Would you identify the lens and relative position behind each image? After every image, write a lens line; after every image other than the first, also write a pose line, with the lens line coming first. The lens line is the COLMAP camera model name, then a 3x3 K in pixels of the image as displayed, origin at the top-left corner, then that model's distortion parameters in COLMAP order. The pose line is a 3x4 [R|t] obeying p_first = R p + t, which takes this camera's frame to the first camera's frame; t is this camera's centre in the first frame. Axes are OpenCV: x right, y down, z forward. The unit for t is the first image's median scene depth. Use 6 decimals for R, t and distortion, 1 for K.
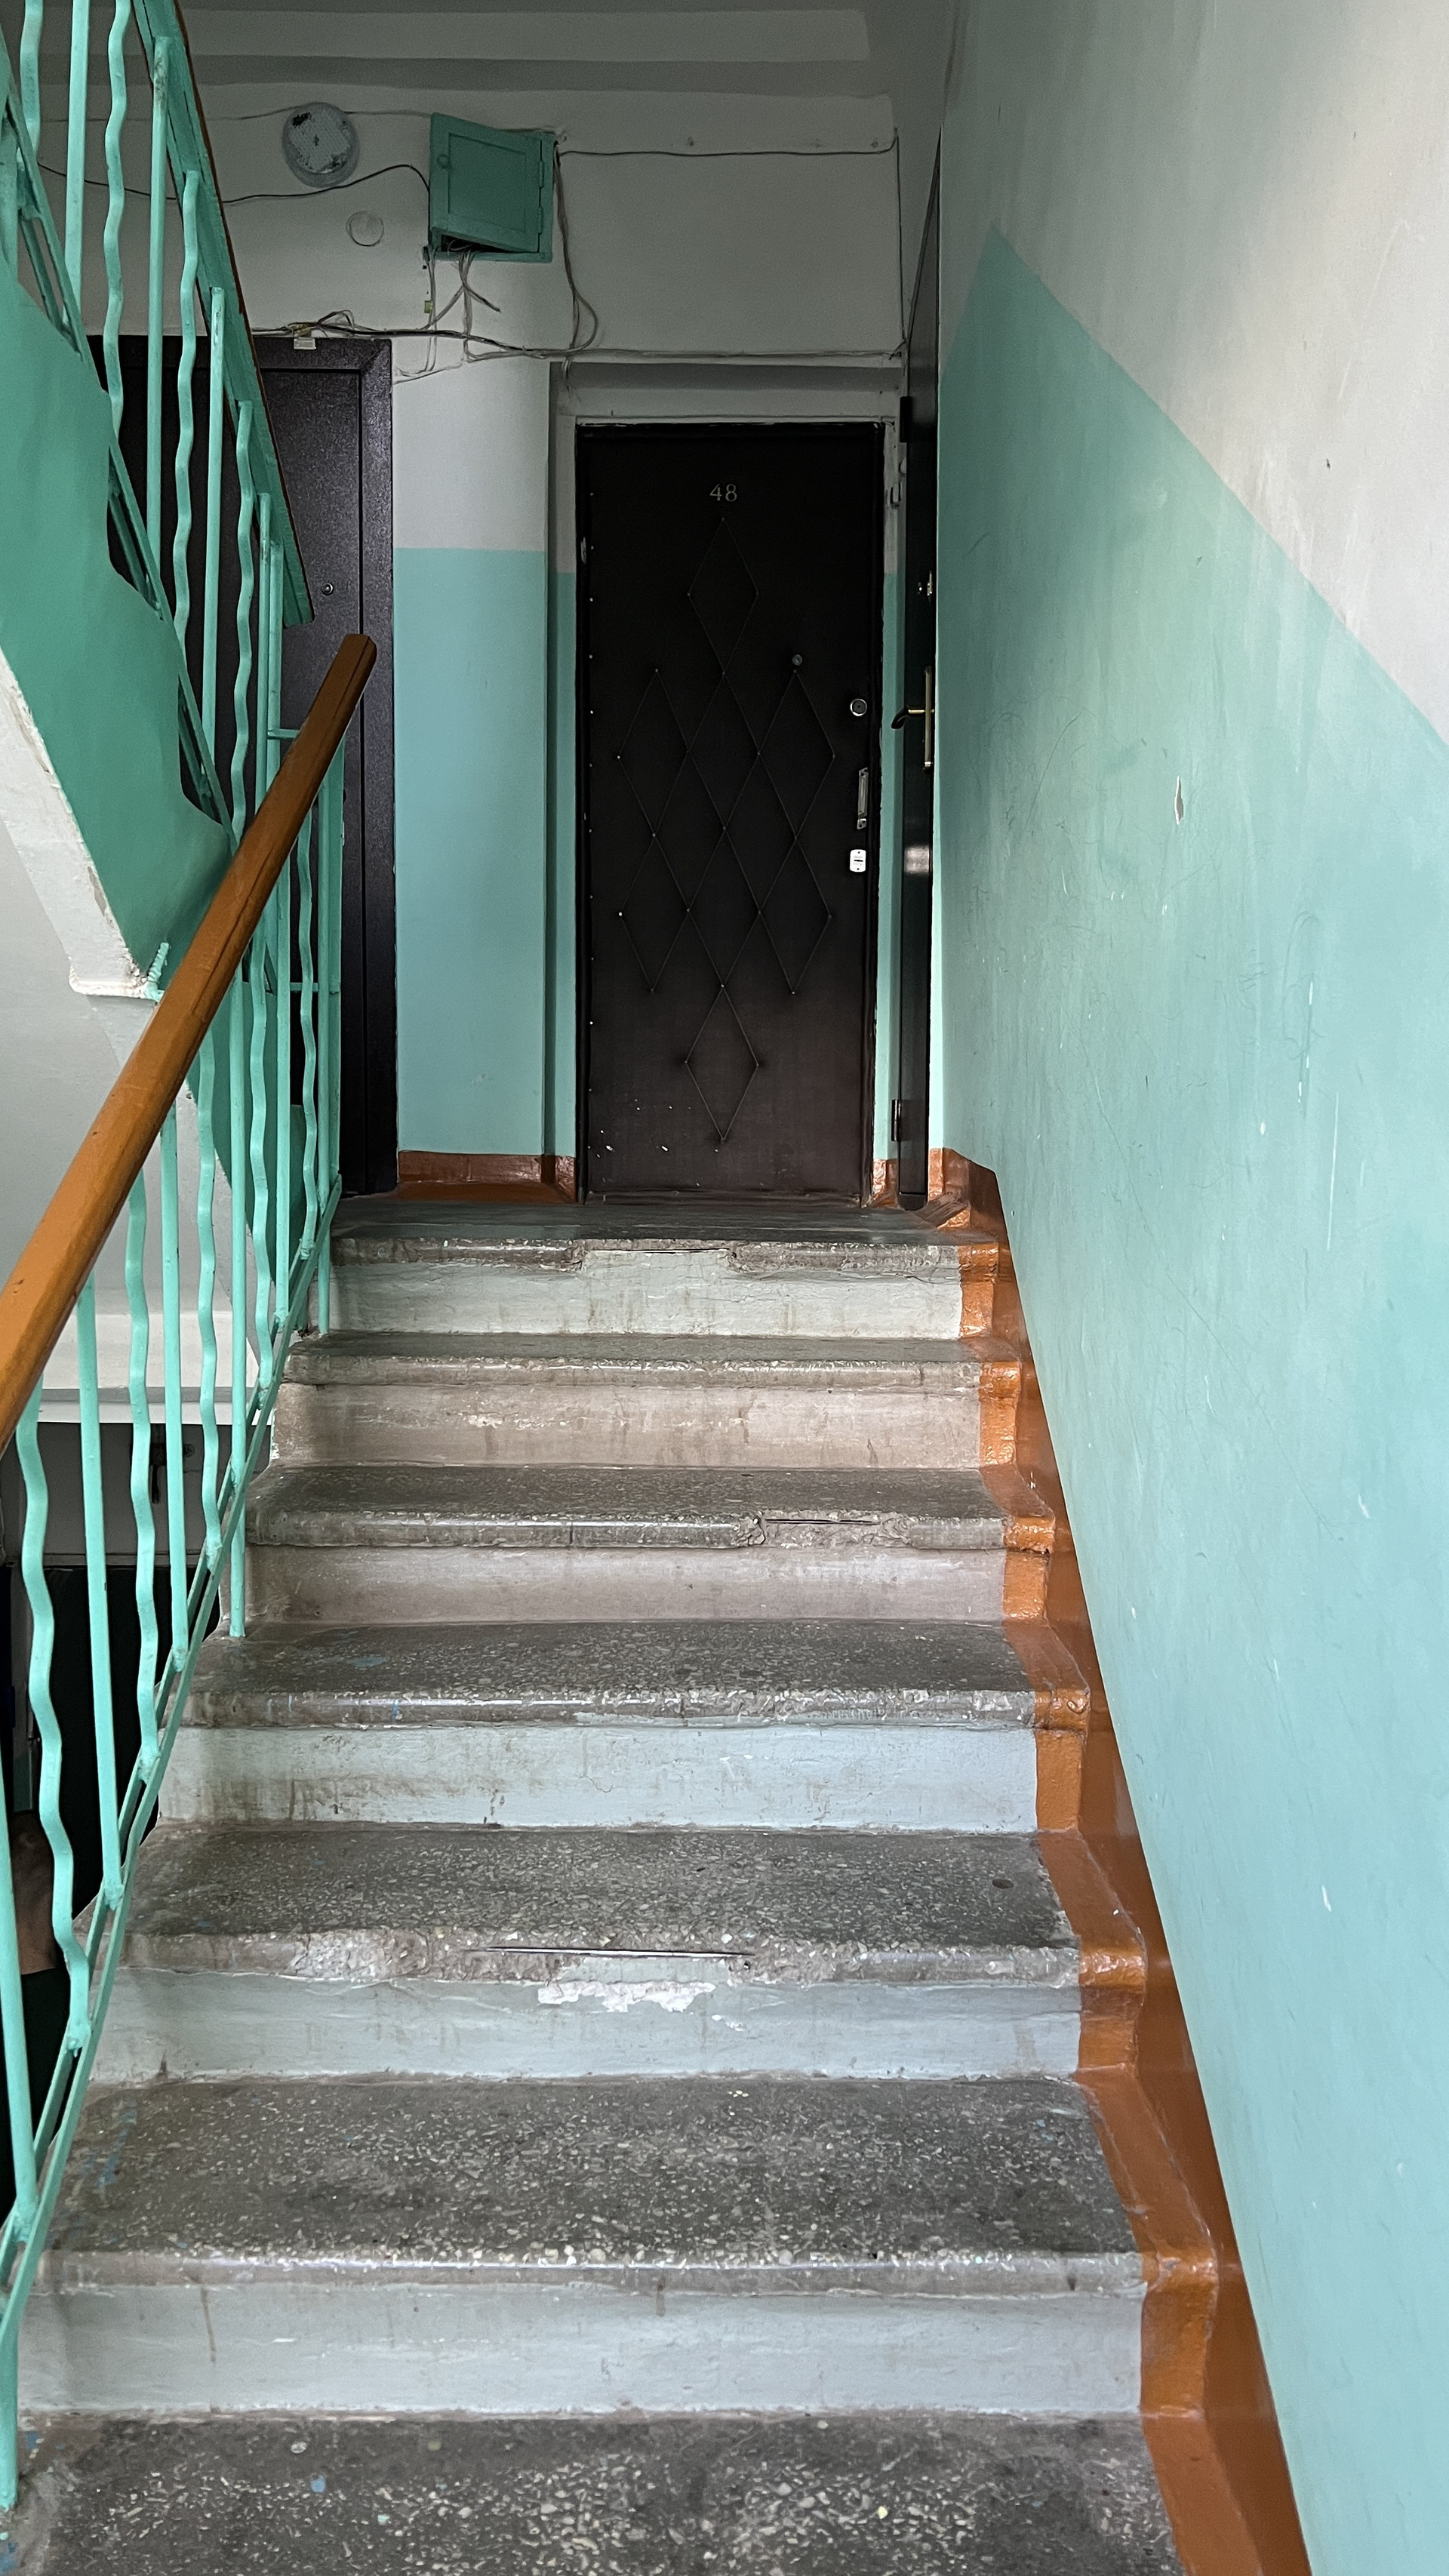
lens RADIAL K [[1942.3, 0, 724.5], [0, 1942.3, 1288.0], [0, 0, 1]] dist [0.053185, -0.071565]
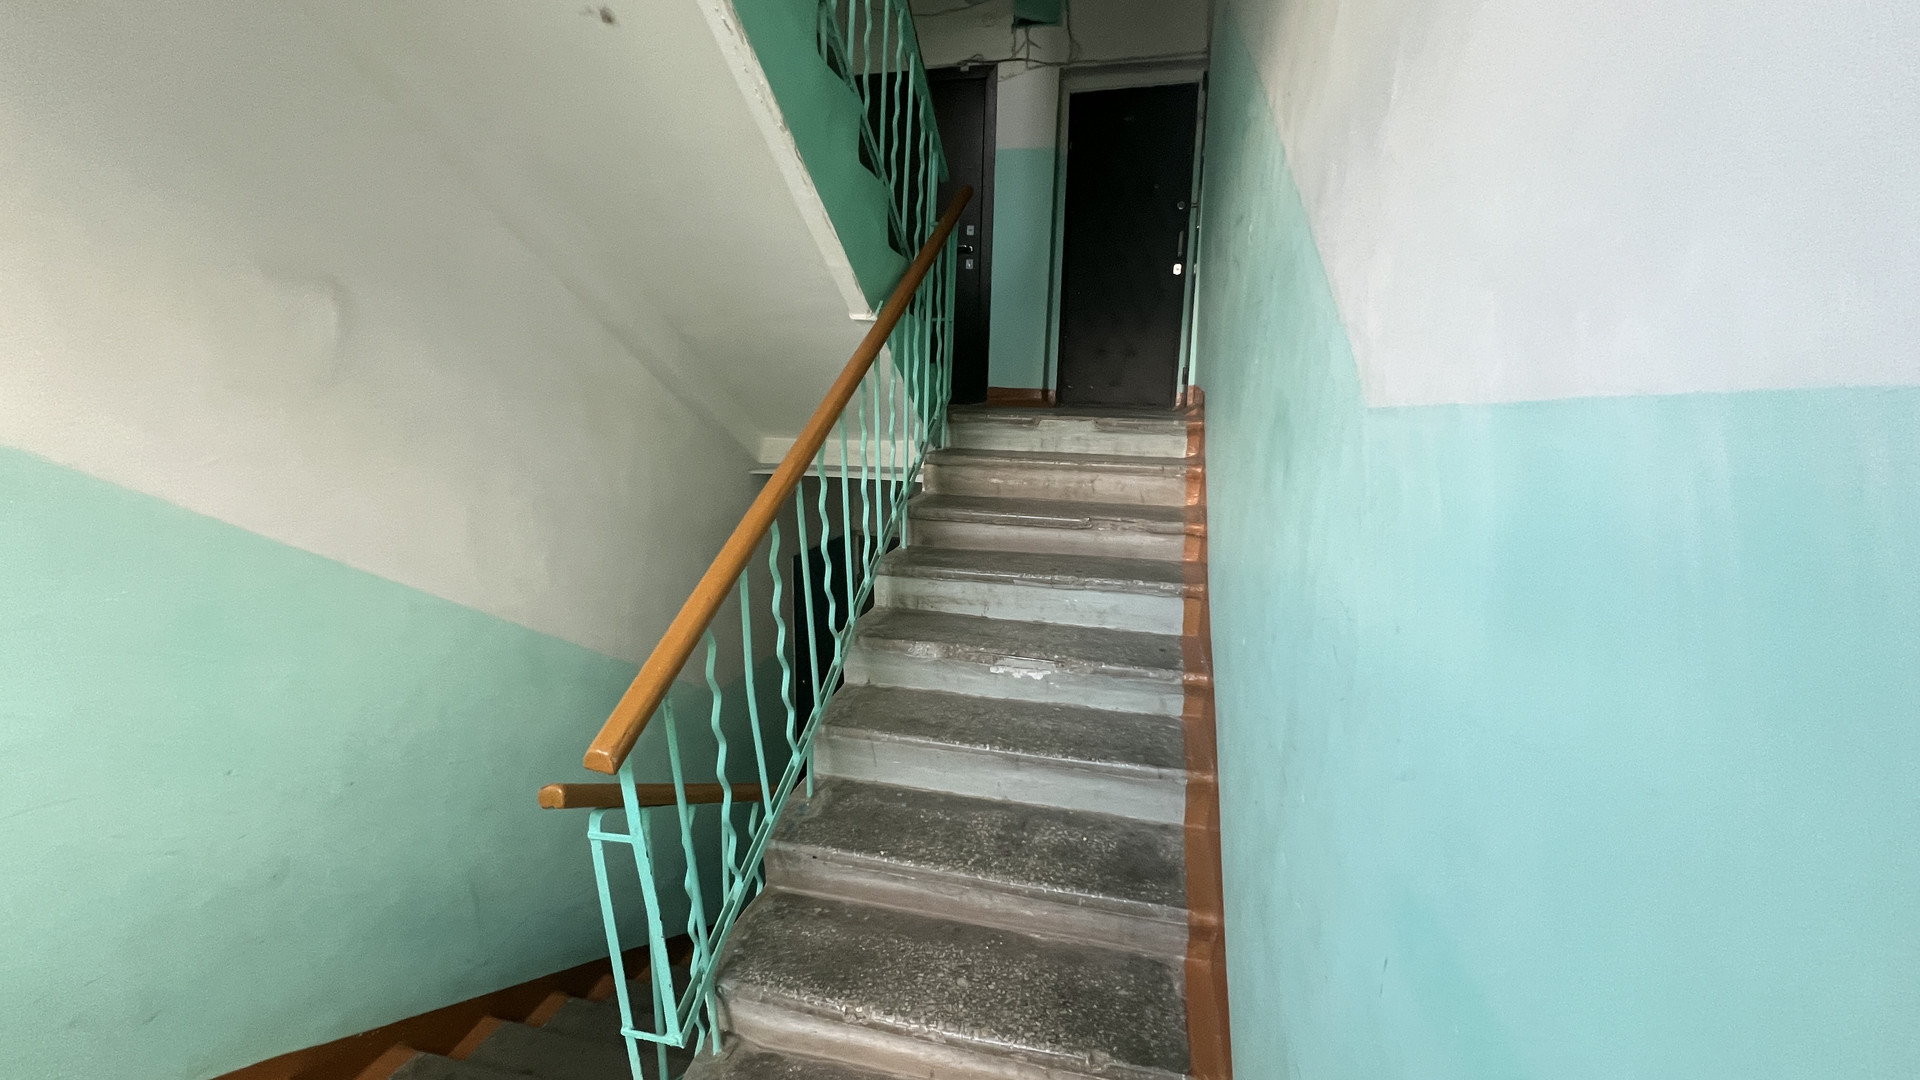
lens RADIAL K [[765.0, 0, 959.6], [0, 765.0, 541.4], [0, 0, 1]] dist [-0.002219, 0.000318]
pose [[0.971055, 0.057233, -0.231898, 0.092238], [-0.030441, 0.992605, 0.117509, 0.032566], [0.236908, -0.107048, 0.965616, -0.072722]]
